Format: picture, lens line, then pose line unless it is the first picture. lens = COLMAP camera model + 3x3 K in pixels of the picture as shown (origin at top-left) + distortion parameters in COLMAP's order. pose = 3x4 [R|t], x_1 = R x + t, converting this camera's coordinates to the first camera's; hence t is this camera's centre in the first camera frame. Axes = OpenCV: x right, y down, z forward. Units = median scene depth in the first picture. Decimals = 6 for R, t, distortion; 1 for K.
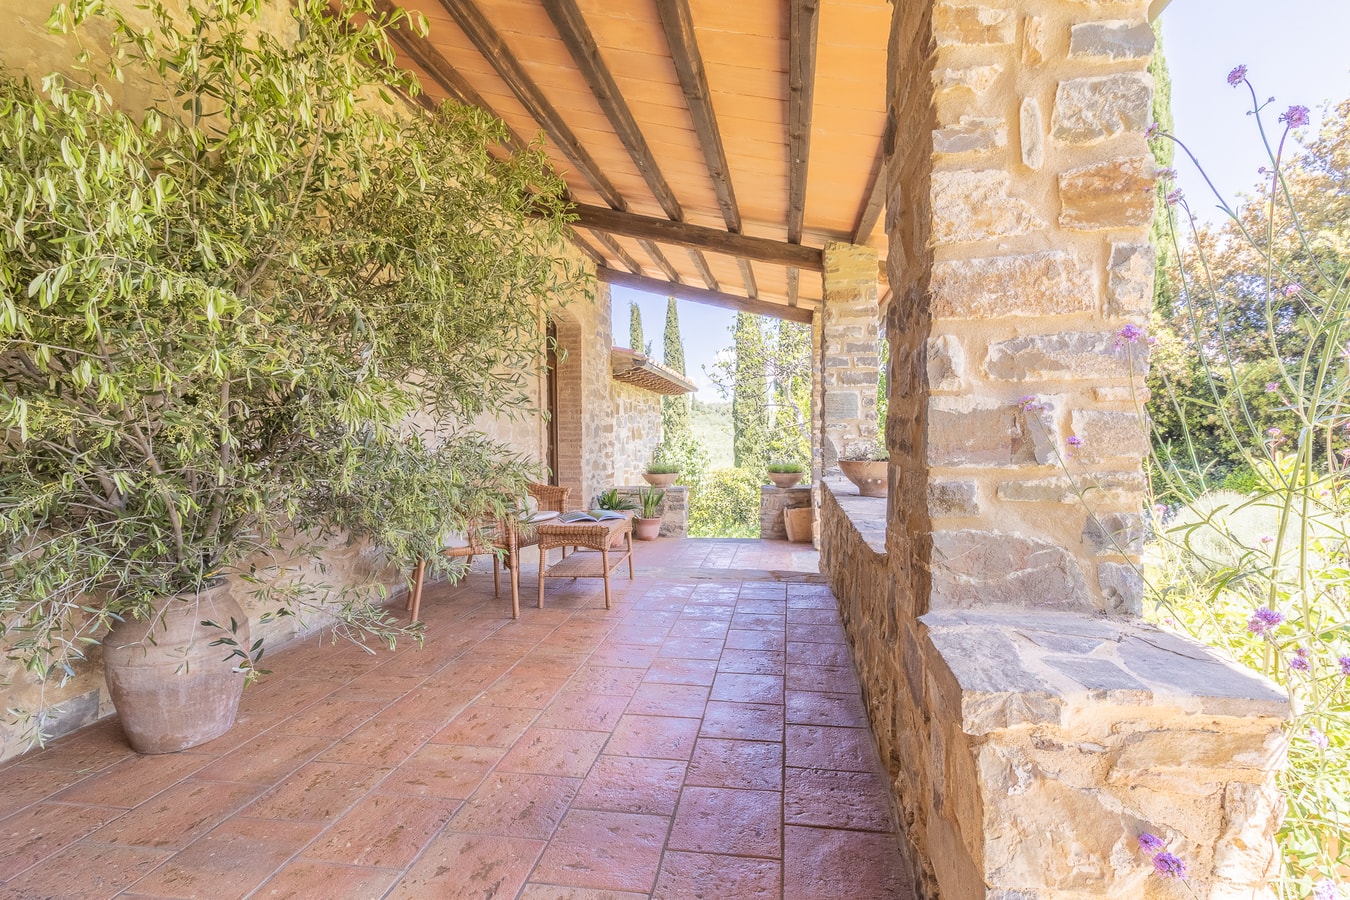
lens RADIAL K [[646.5, 0, 697.8], [0, 646.5, 474.6], [0, 0, 1]] dist [-0.001856, 0.002170]
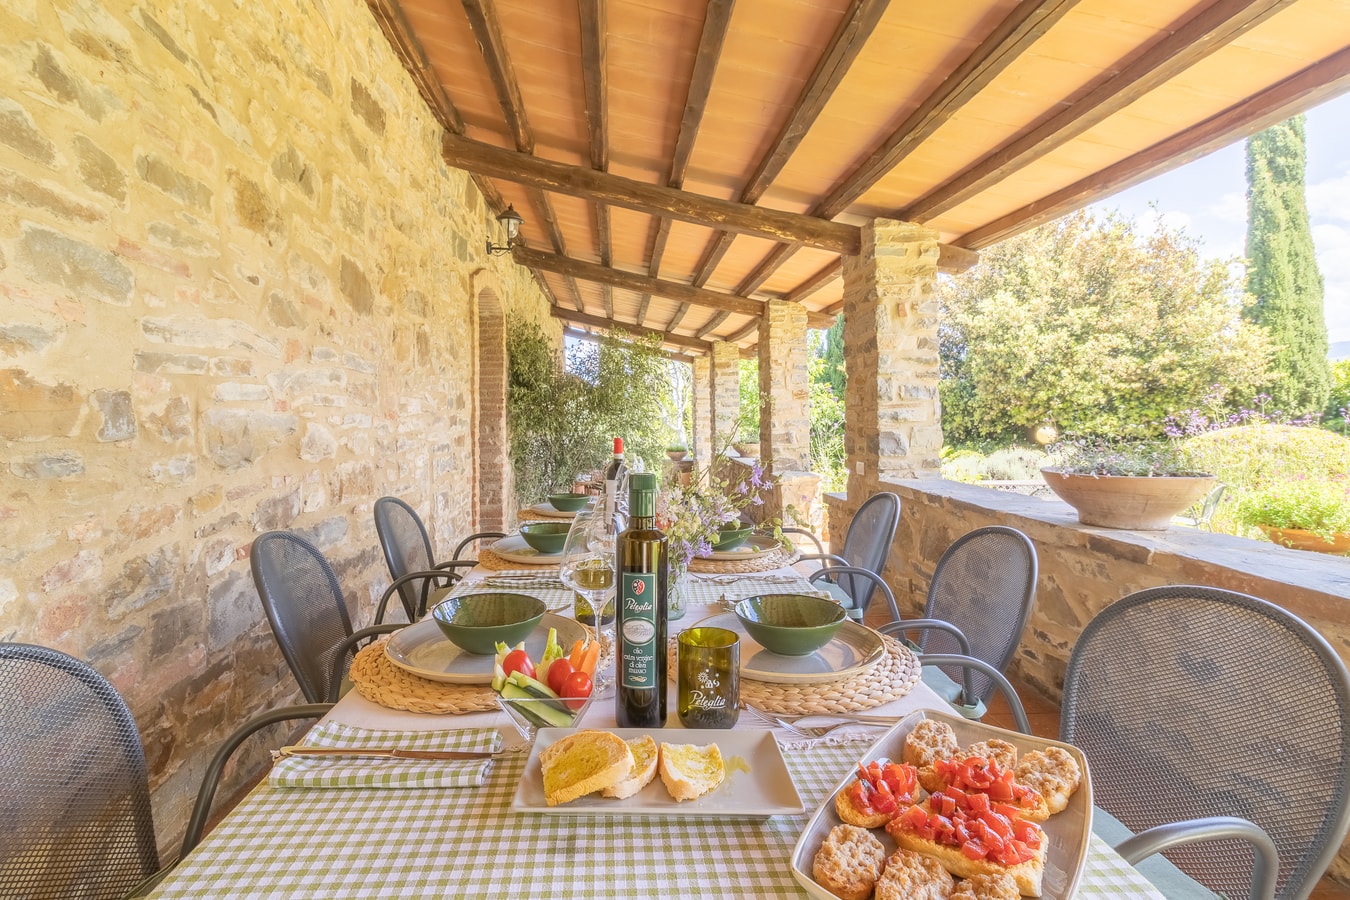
lens RADIAL K [[646.5, 0, 671.5], [0, 646.5, 445.0], [0, 0, 1]] dist [-0.001856, 0.002170]
pose [[0.973835, -0.013994, 0.226823, -1.629062], [0.018876, 0.999634, -0.019369, 0.078348], [-0.226469, 0.023144, 0.973743, -3.928208]]
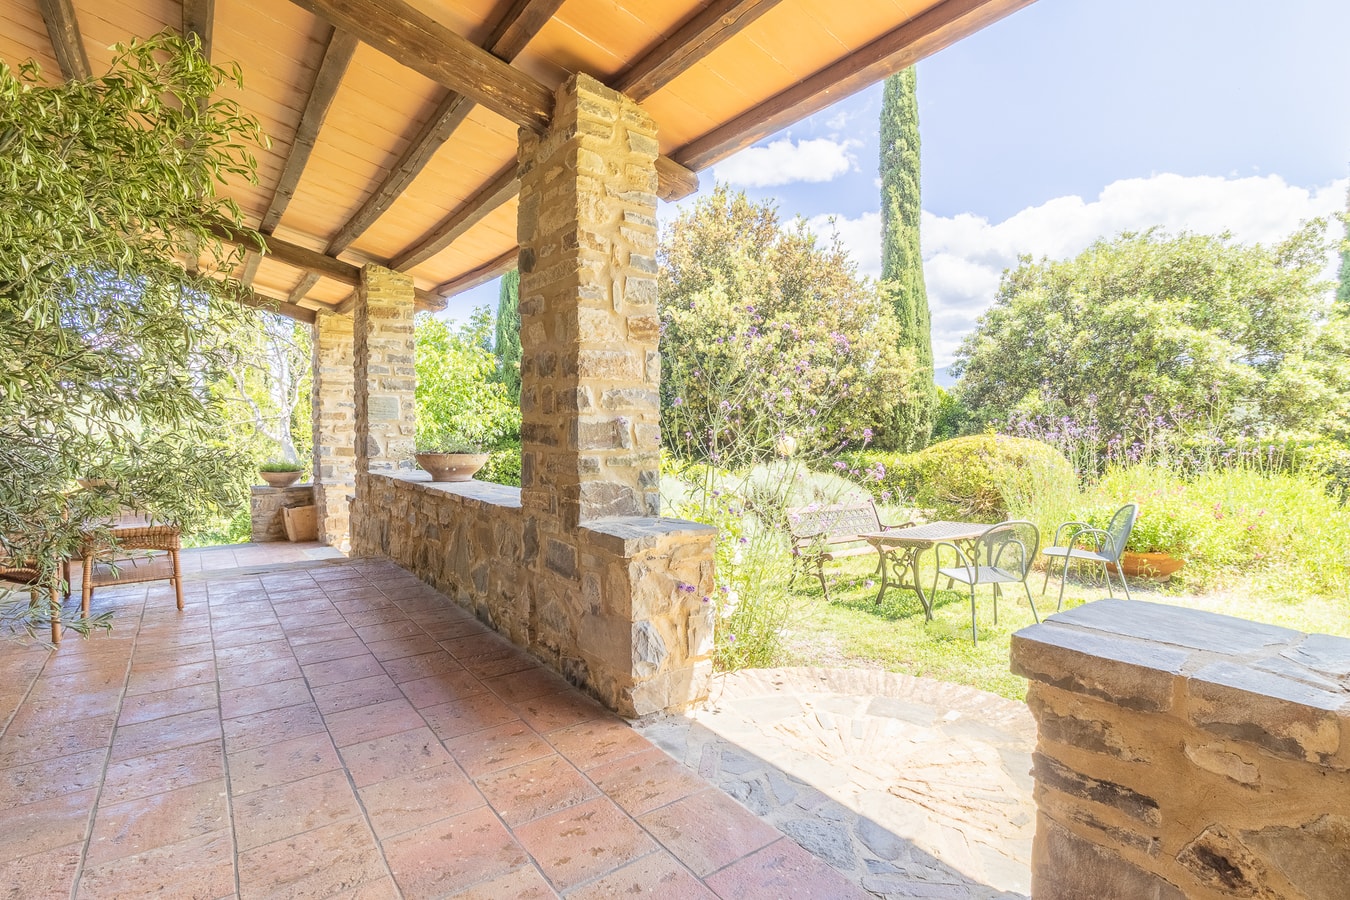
lens RADIAL K [[646.5, 0, 672.0], [0, 646.5, 445.7], [0, 0, 1]] dist [-0.001856, 0.002170]
pose [[0.707401, -0.002558, 0.706807, -0.870819], [0.033682, 0.998979, -0.030094, 0.044757], [-0.706009, 0.045095, 0.706766, -0.632923]]
